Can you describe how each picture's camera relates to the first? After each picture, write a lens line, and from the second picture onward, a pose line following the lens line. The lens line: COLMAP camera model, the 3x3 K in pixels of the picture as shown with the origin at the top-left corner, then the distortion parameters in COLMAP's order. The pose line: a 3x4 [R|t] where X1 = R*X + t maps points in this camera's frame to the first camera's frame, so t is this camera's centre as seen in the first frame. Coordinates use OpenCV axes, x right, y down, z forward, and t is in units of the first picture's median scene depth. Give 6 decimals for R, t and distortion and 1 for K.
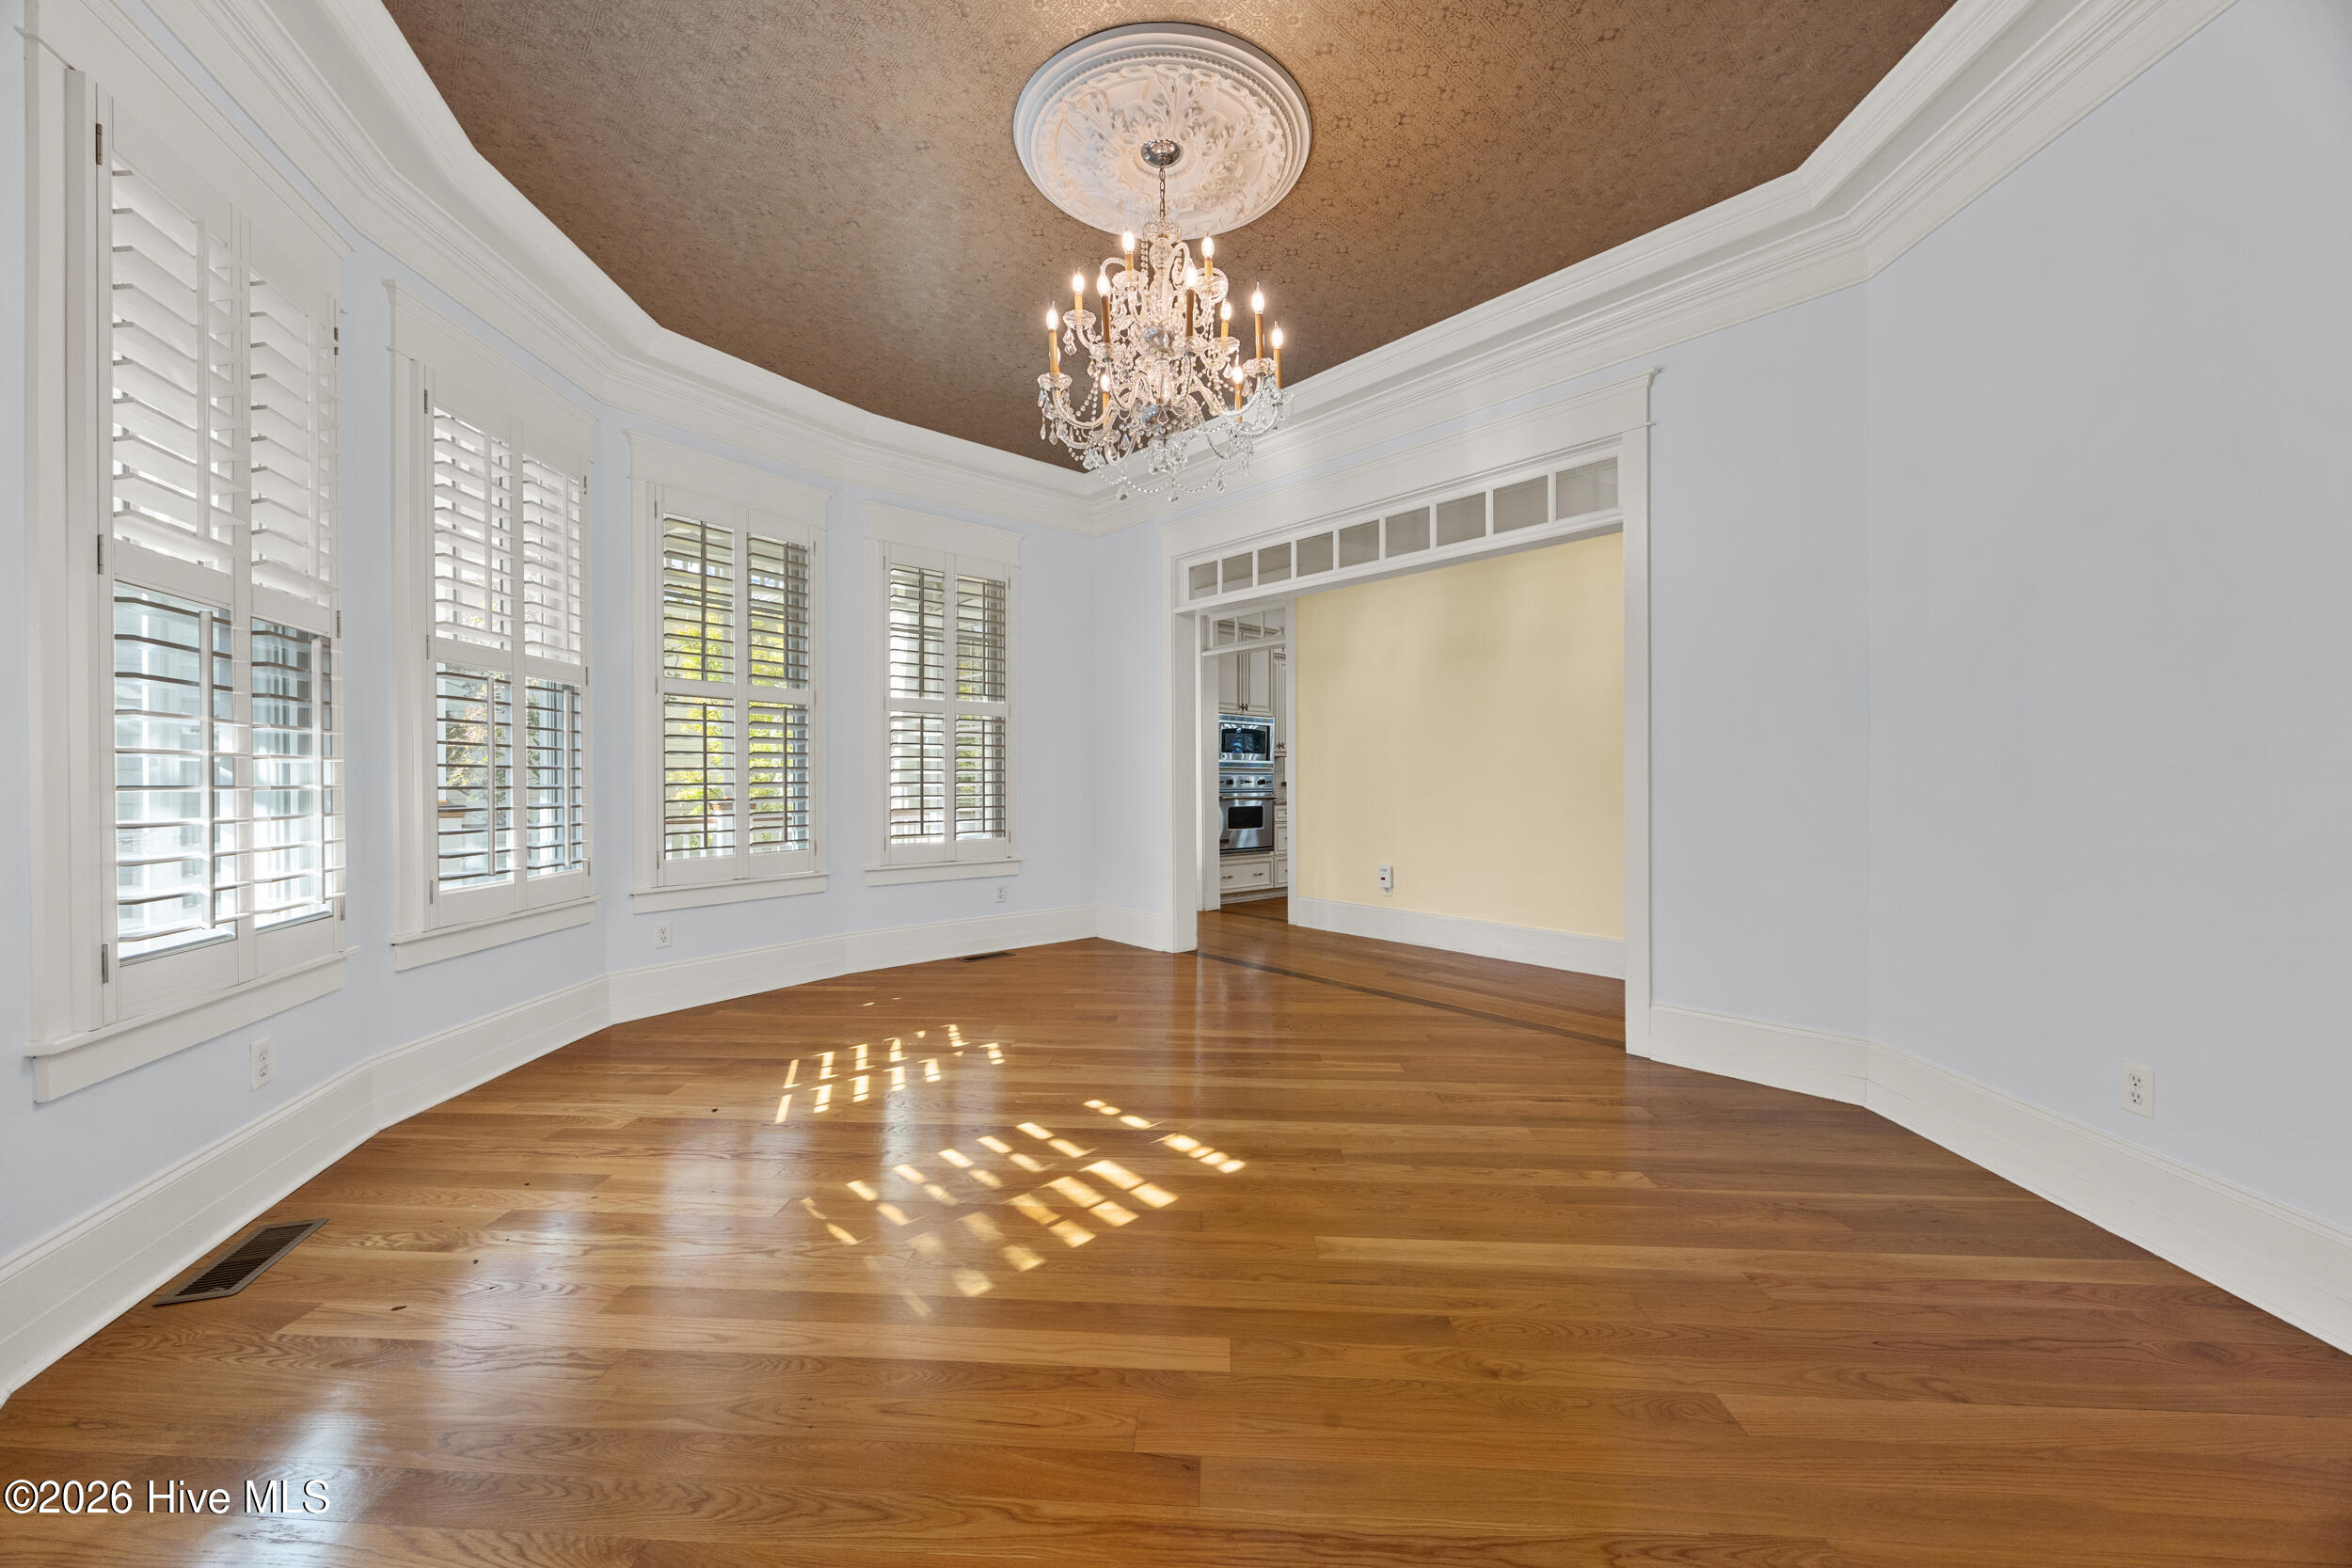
lens RADIAL K [[894.8, 0, 1163.3], [0, 894.8, 785.5], [0, 0, 1]] dist [-0.006898, 0.000321]
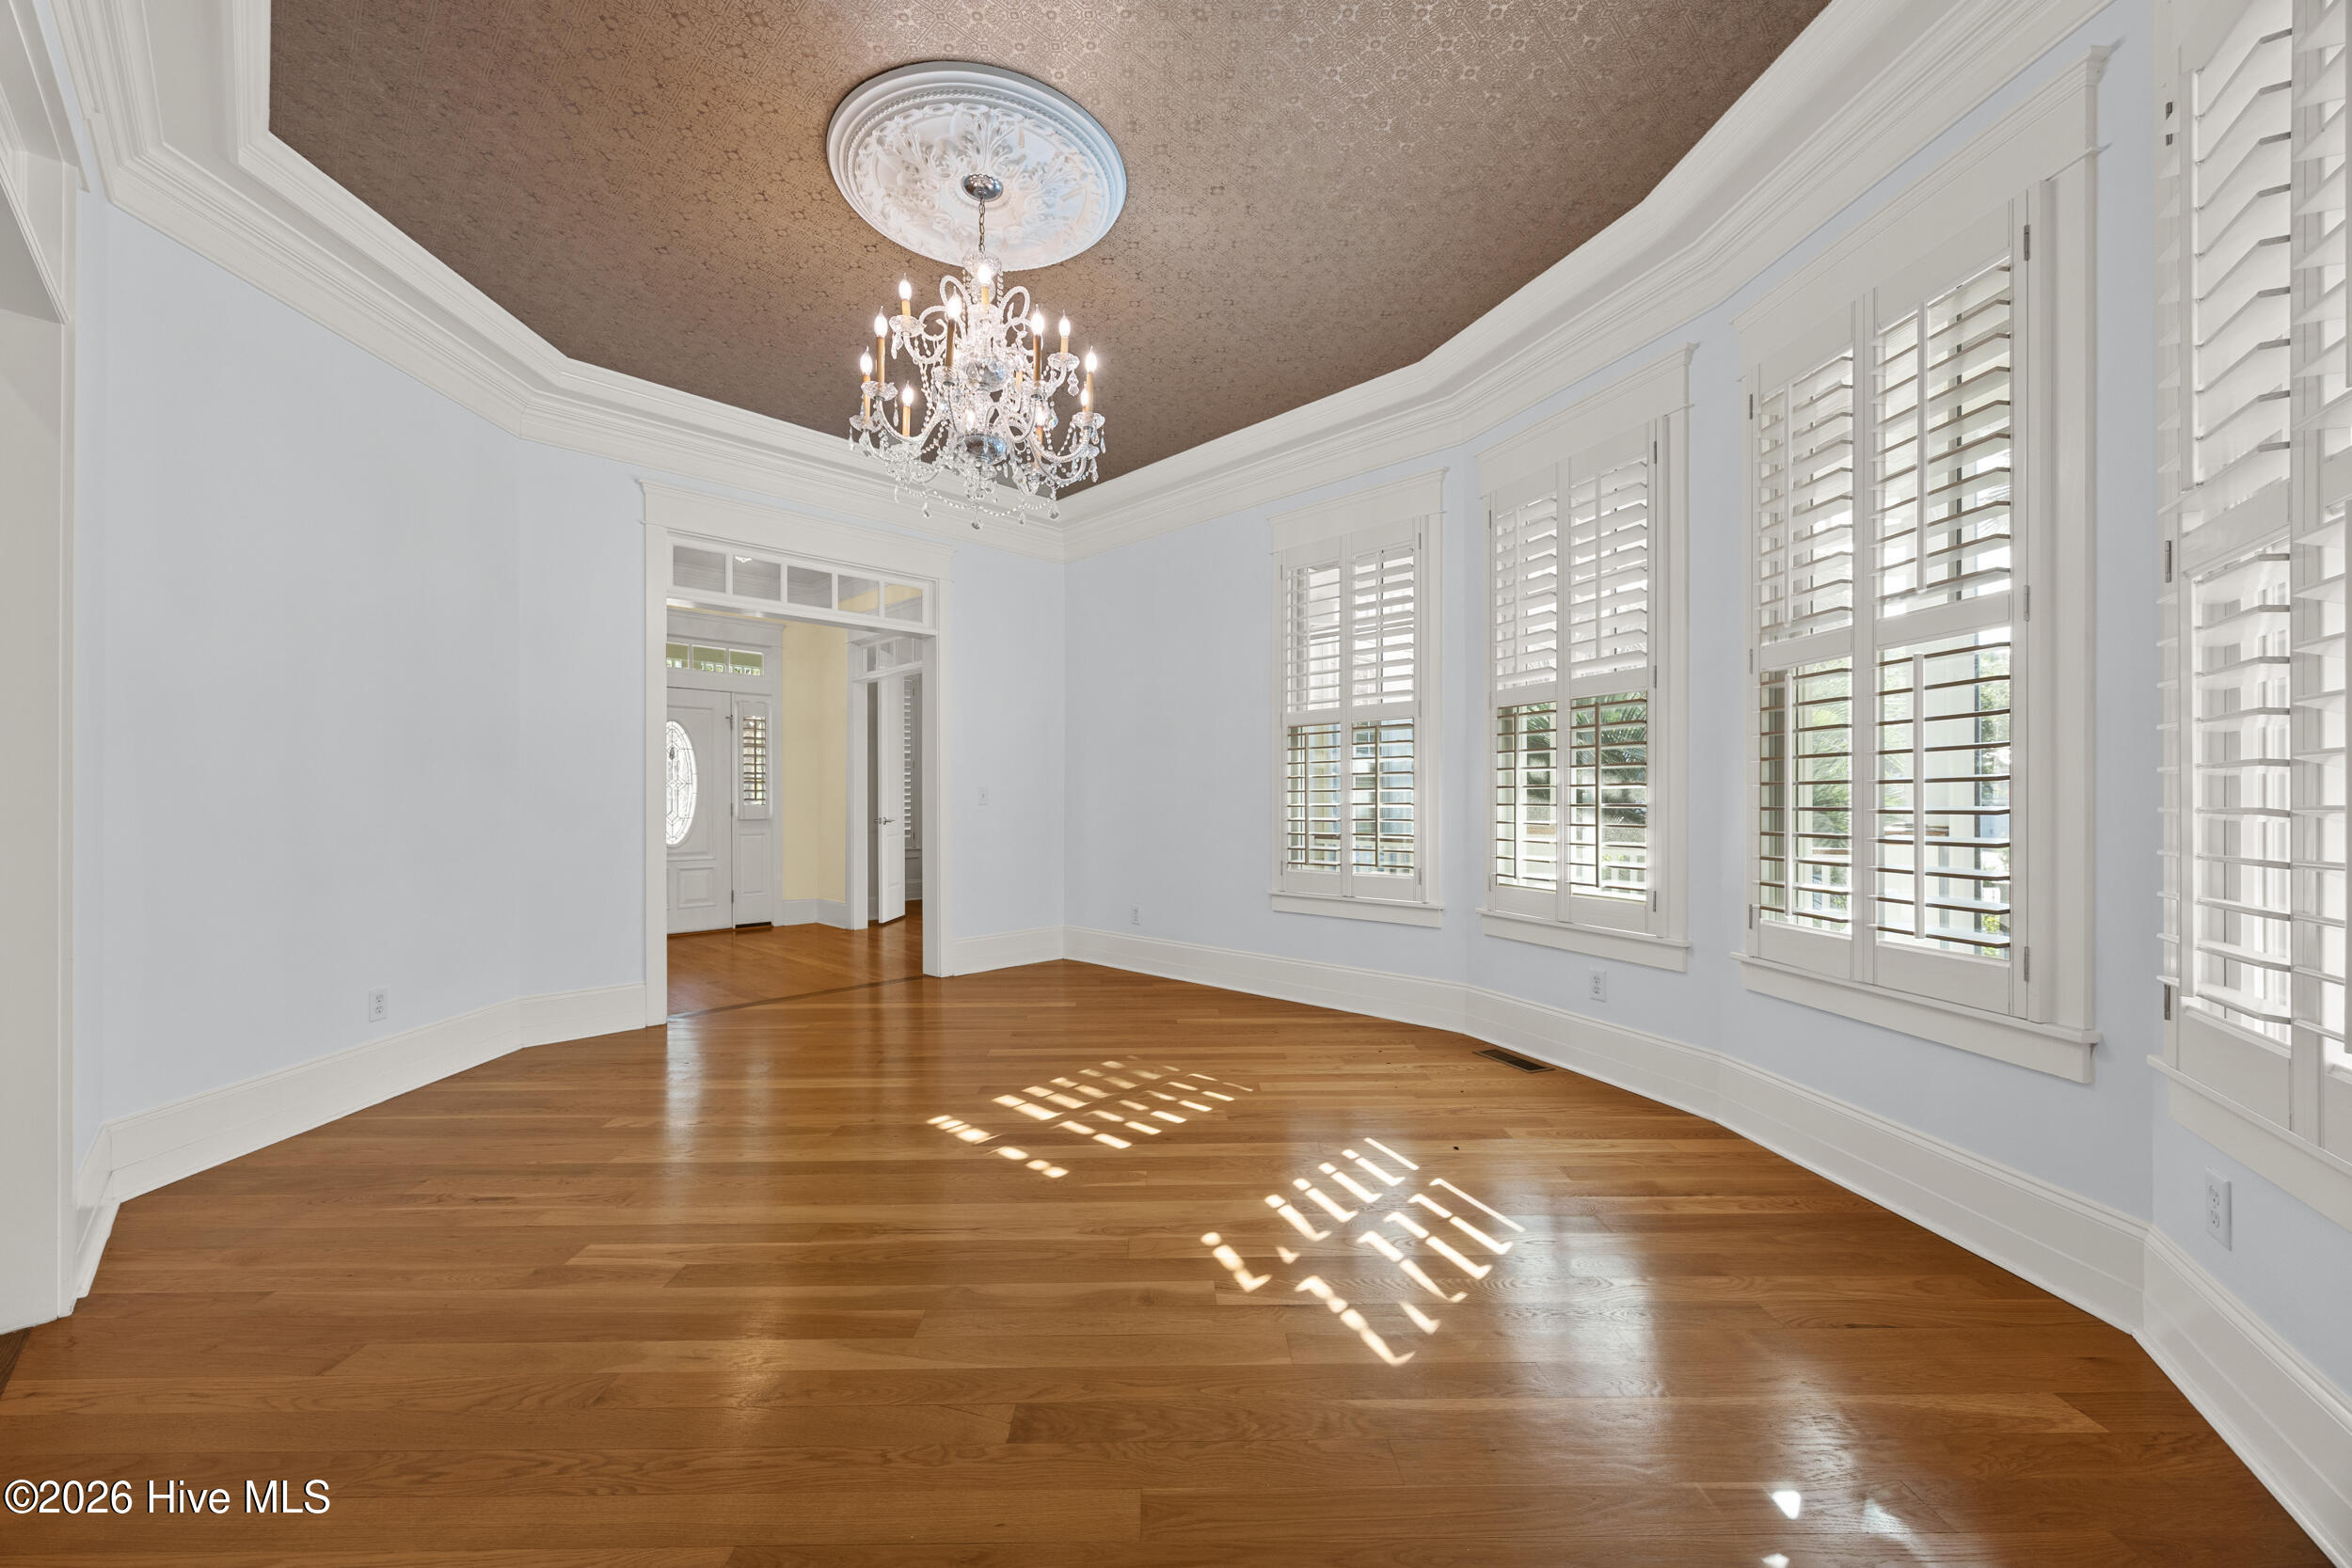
lens RADIAL K [[894.8, 0, 1163.3], [0, 894.8, 785.5], [0, 0, 1]] dist [-0.006898, 0.000321]
pose [[-0.997605, 0.004904, -0.068992, -0.135132], [0.005373, 0.999964, -0.006609, -0.019339], [0.068957, -0.006963, -0.997595, 2.060181]]
